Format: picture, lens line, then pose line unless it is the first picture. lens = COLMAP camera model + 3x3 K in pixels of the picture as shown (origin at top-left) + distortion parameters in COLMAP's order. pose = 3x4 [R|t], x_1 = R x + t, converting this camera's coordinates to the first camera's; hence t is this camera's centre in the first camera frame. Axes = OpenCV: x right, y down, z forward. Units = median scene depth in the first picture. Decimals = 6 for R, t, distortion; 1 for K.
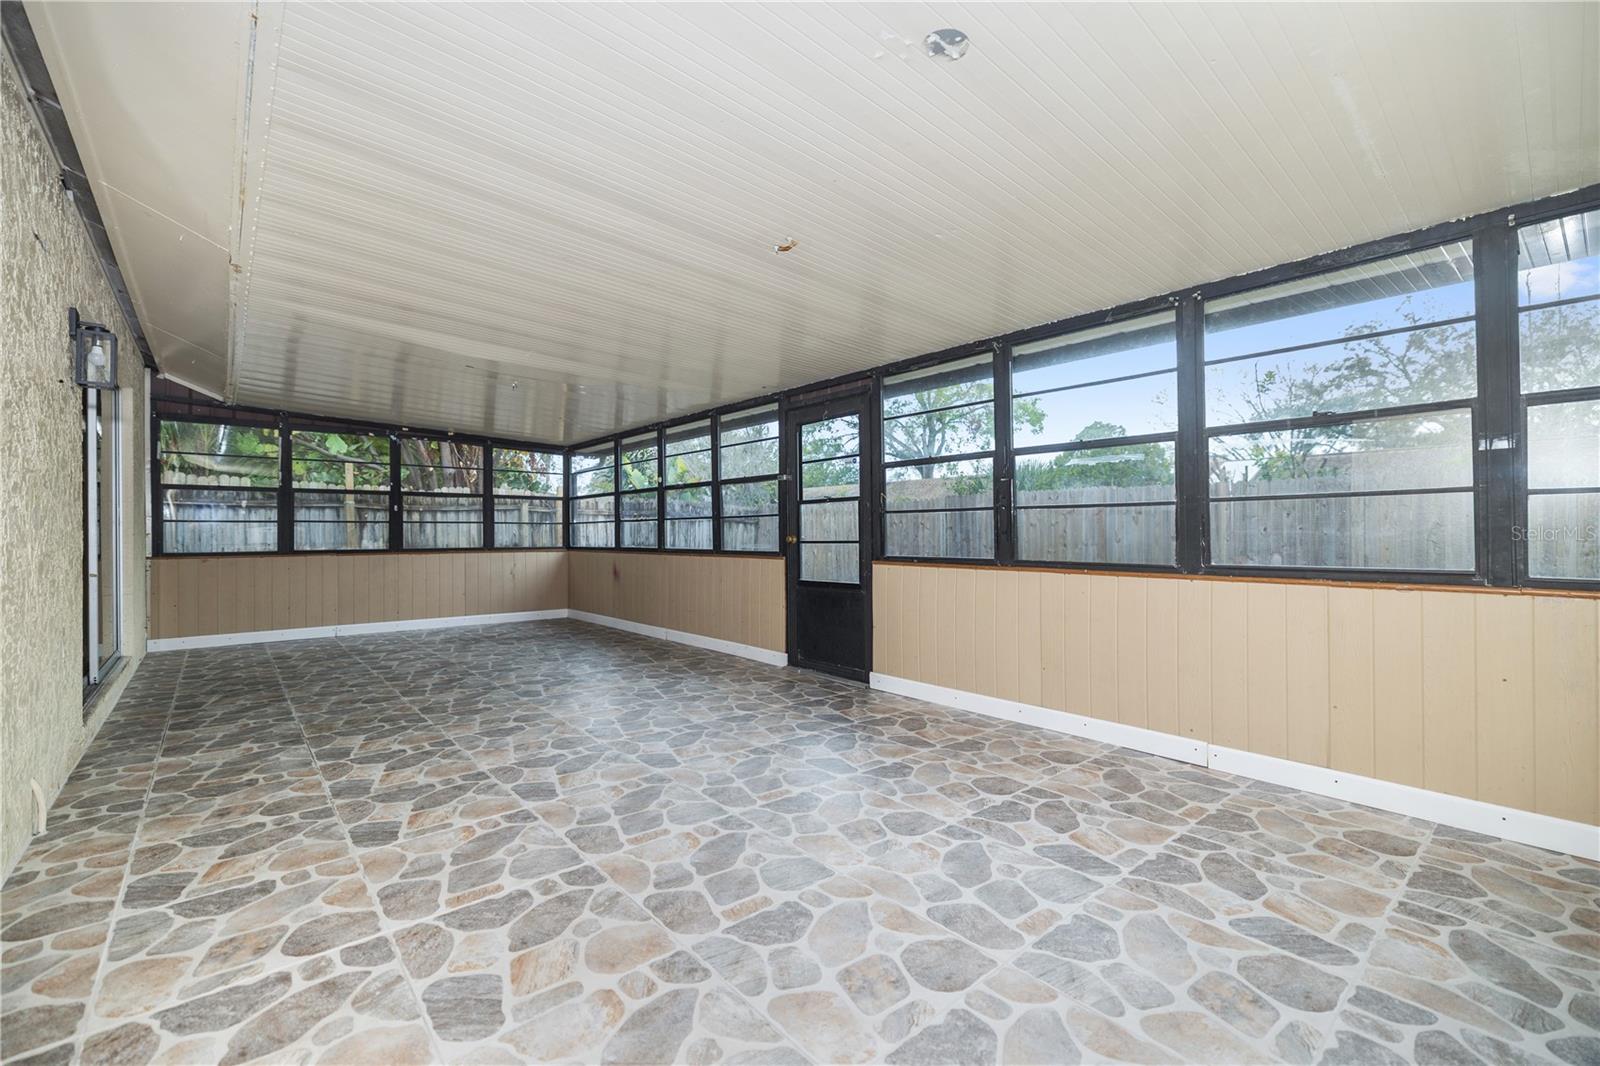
lens RADIAL K [[688.1, 0, 800.0], [0, 688.1, 533.0], [0, 0, 1]] dist [0.000658, 0.000129]
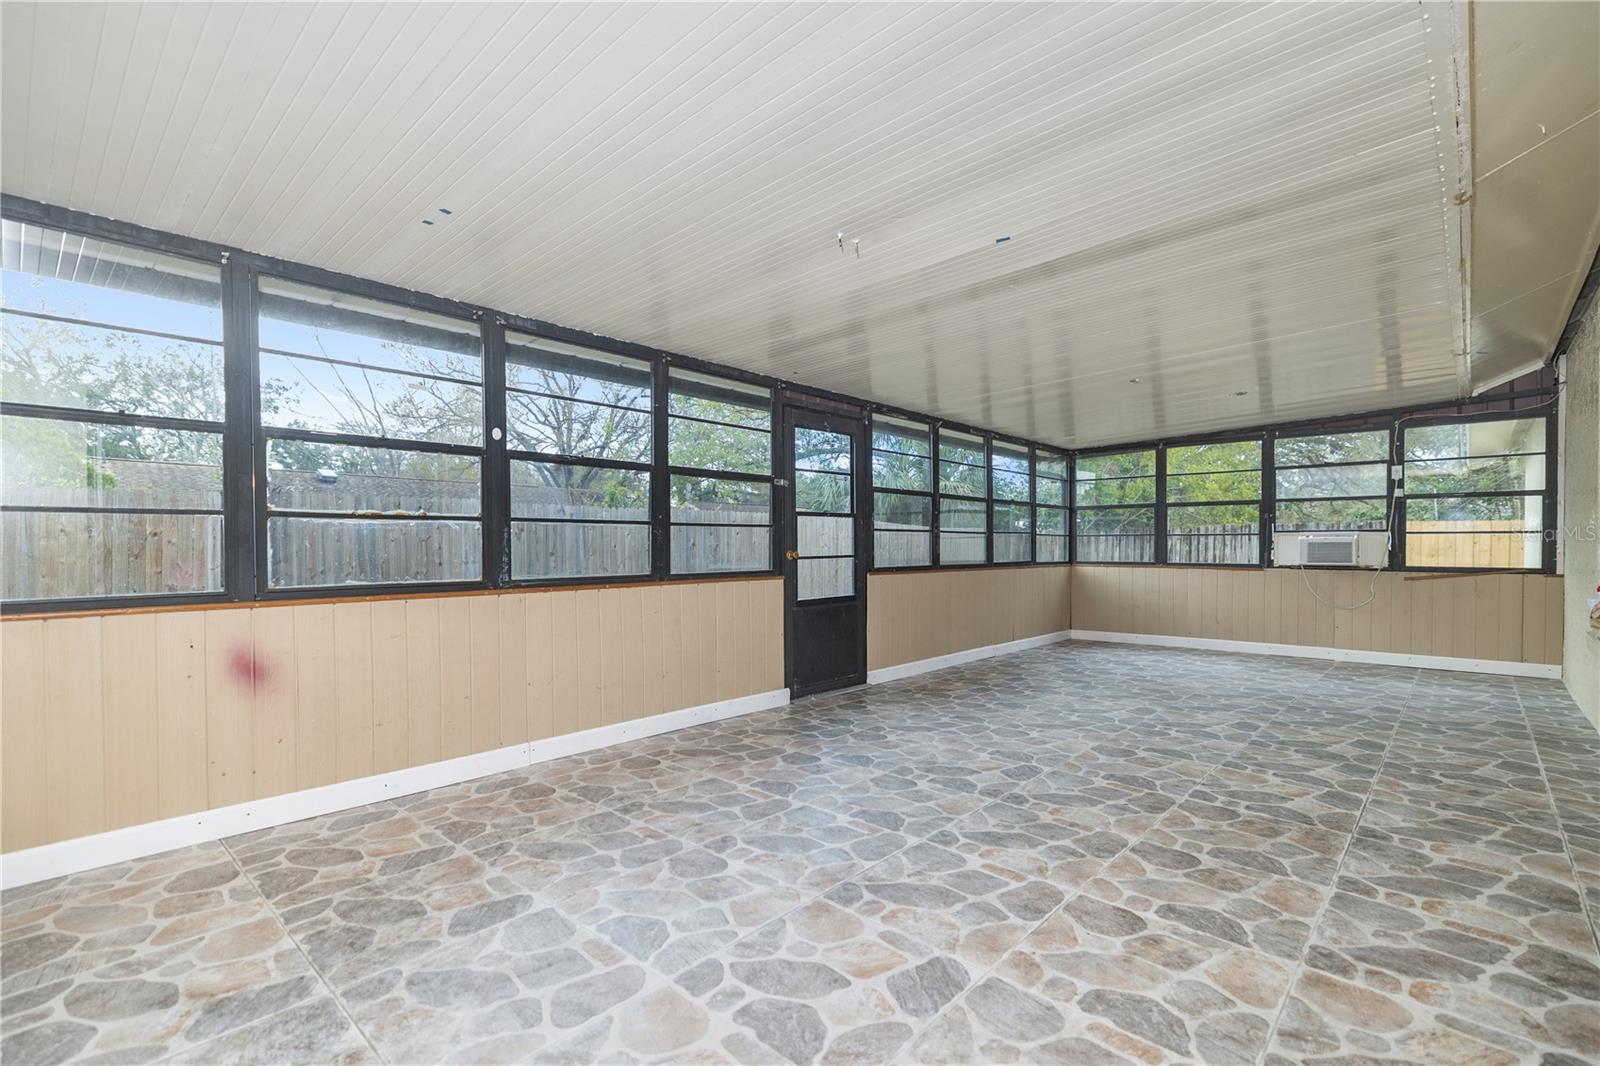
lens RADIAL K [[729.4, 0, 805.4], [0, 729.4, 538.8], [0, 0, 1]] dist [0.010363, 0.000030]
pose [[-0.134213, 0.015588, 0.990830, -0.938527], [0.003351, 0.999878, -0.015277, 0.003035], [-0.990947, 0.001270, -0.134248, 1.115136]]
